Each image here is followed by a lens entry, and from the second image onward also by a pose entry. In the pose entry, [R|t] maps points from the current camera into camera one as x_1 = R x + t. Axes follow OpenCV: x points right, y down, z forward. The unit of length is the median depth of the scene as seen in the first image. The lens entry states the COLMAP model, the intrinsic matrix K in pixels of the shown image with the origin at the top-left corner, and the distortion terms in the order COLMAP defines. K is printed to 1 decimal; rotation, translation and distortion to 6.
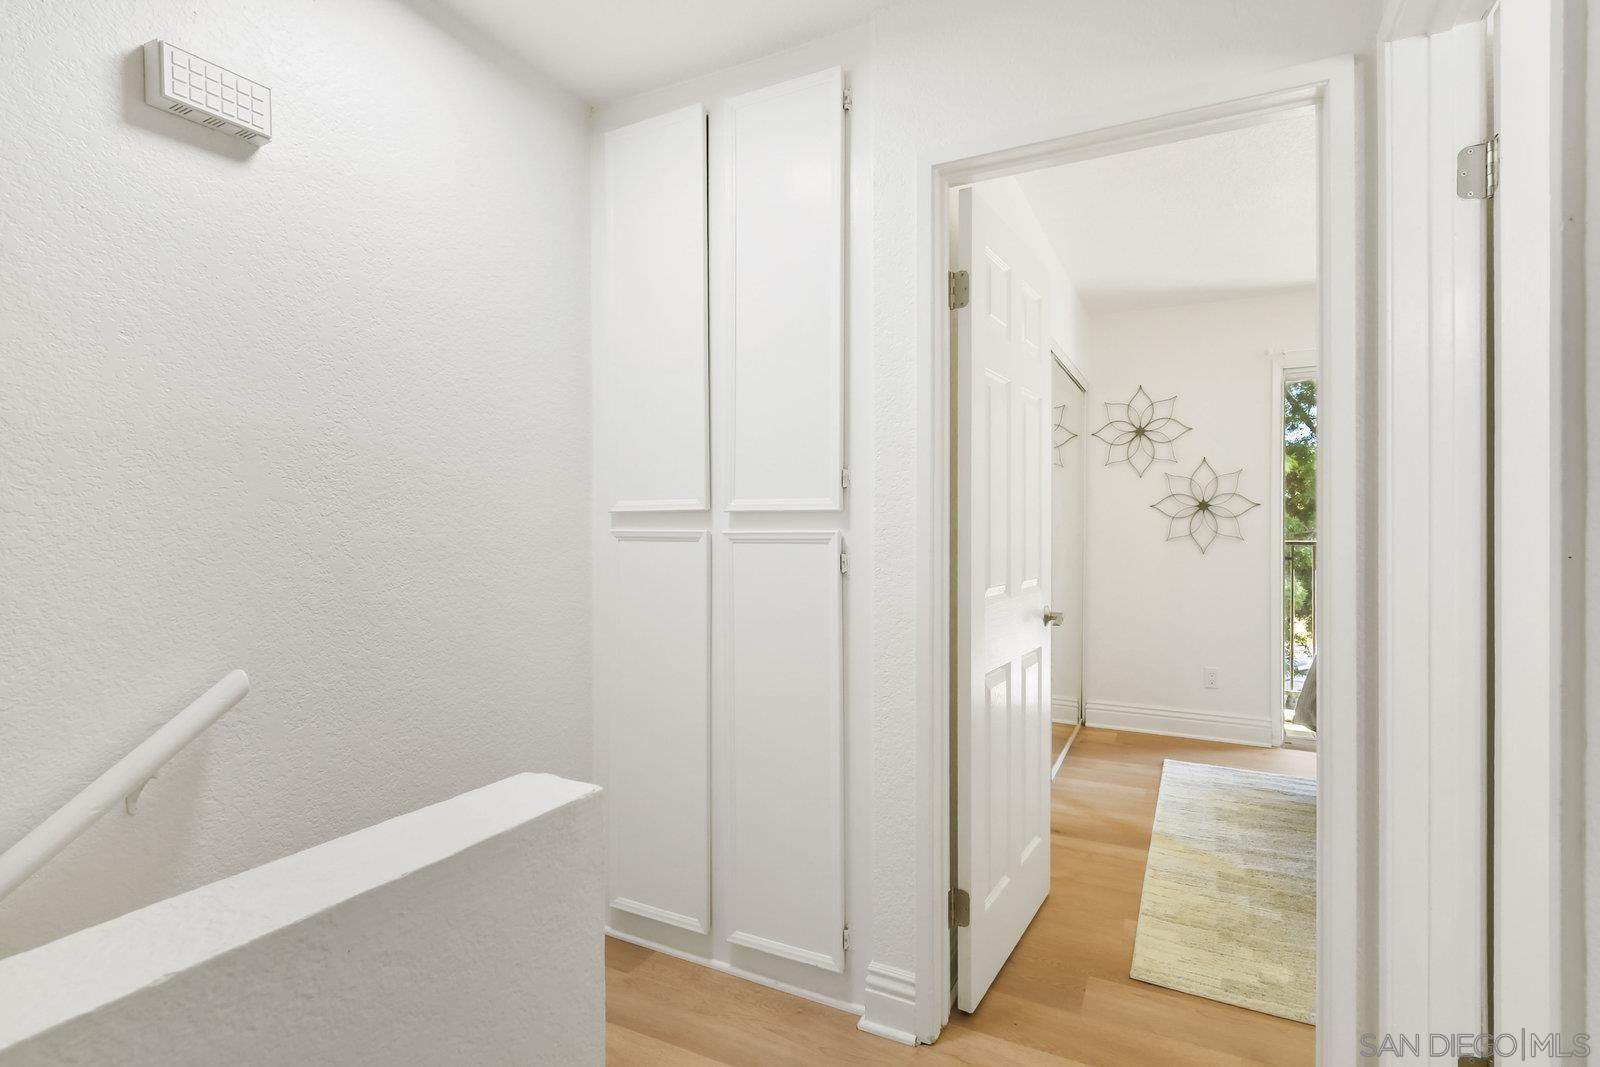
lens RADIAL K [[775.4, 0, 800.0], [0, 775.4, 533.5], [0, 0, 1]] dist [-0.000829, -0.000184]
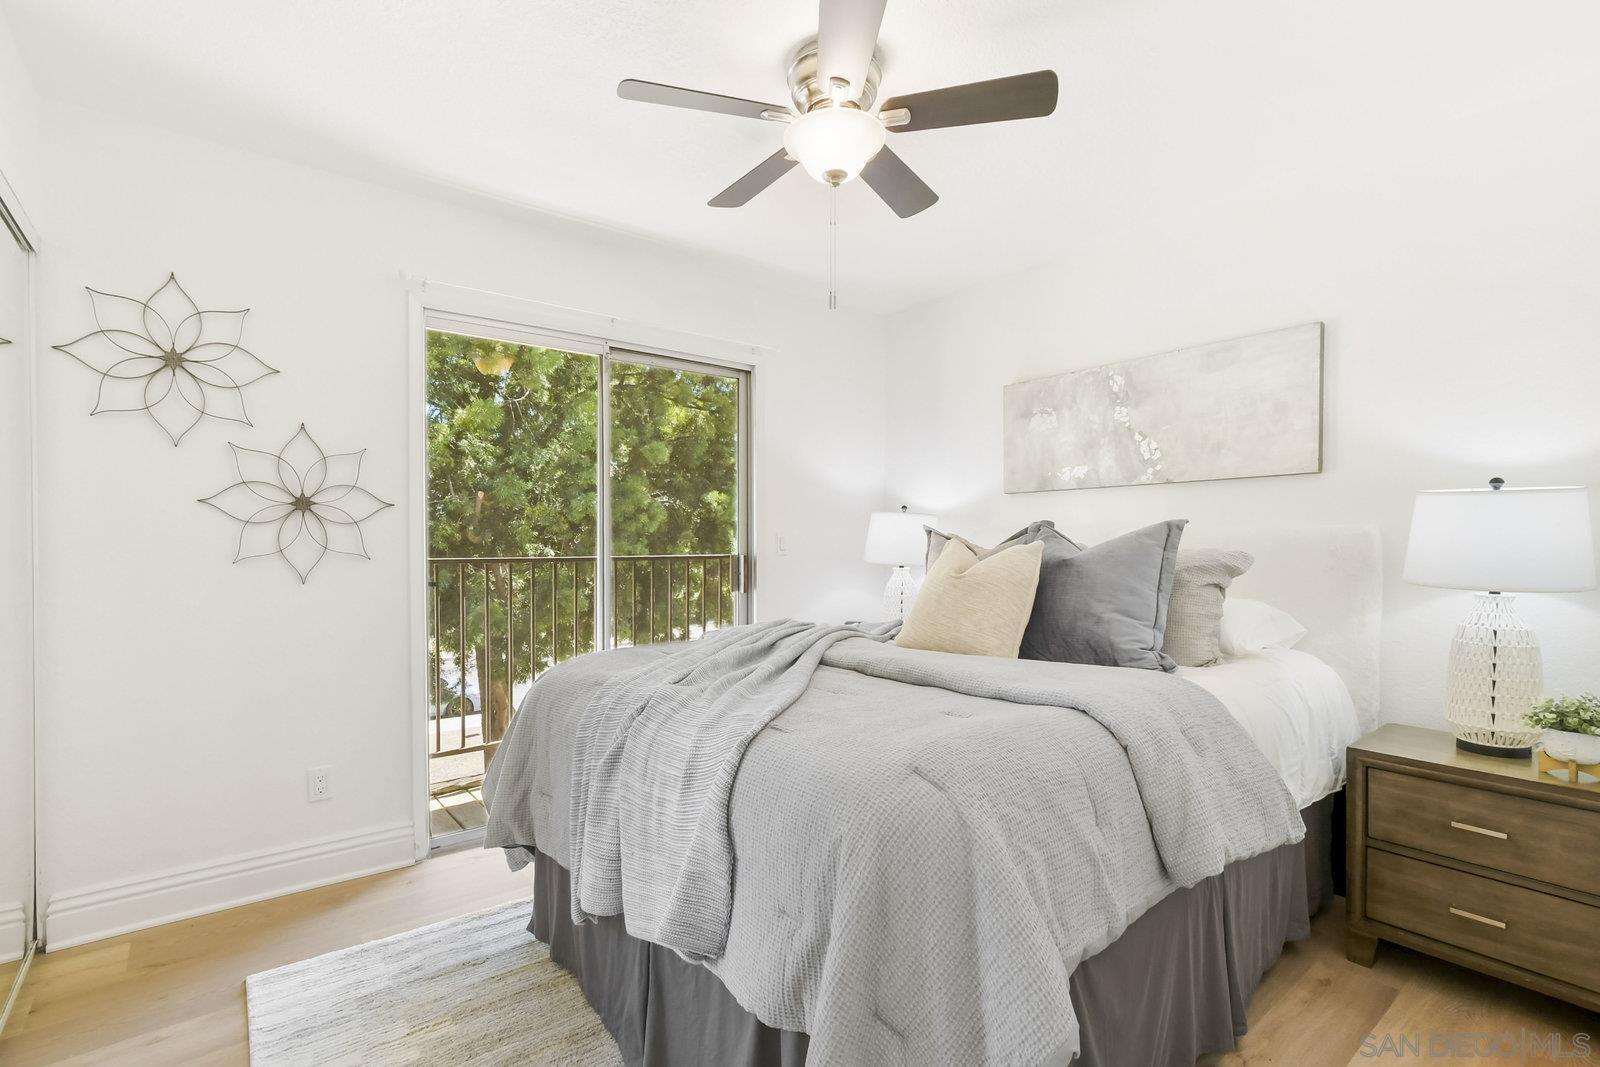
lens RADIAL K [[734.4, 0, 801.5], [0, 734.4, 549.5], [0, 0, 1]] dist [-0.001296, -0.000940]
pose [[0.406246, -0.013114, 0.913670, 0.156210], [0.007964, 0.999910, 0.010811, -0.003187], [-0.913729, 0.002884, 0.406314, 0.411706]]
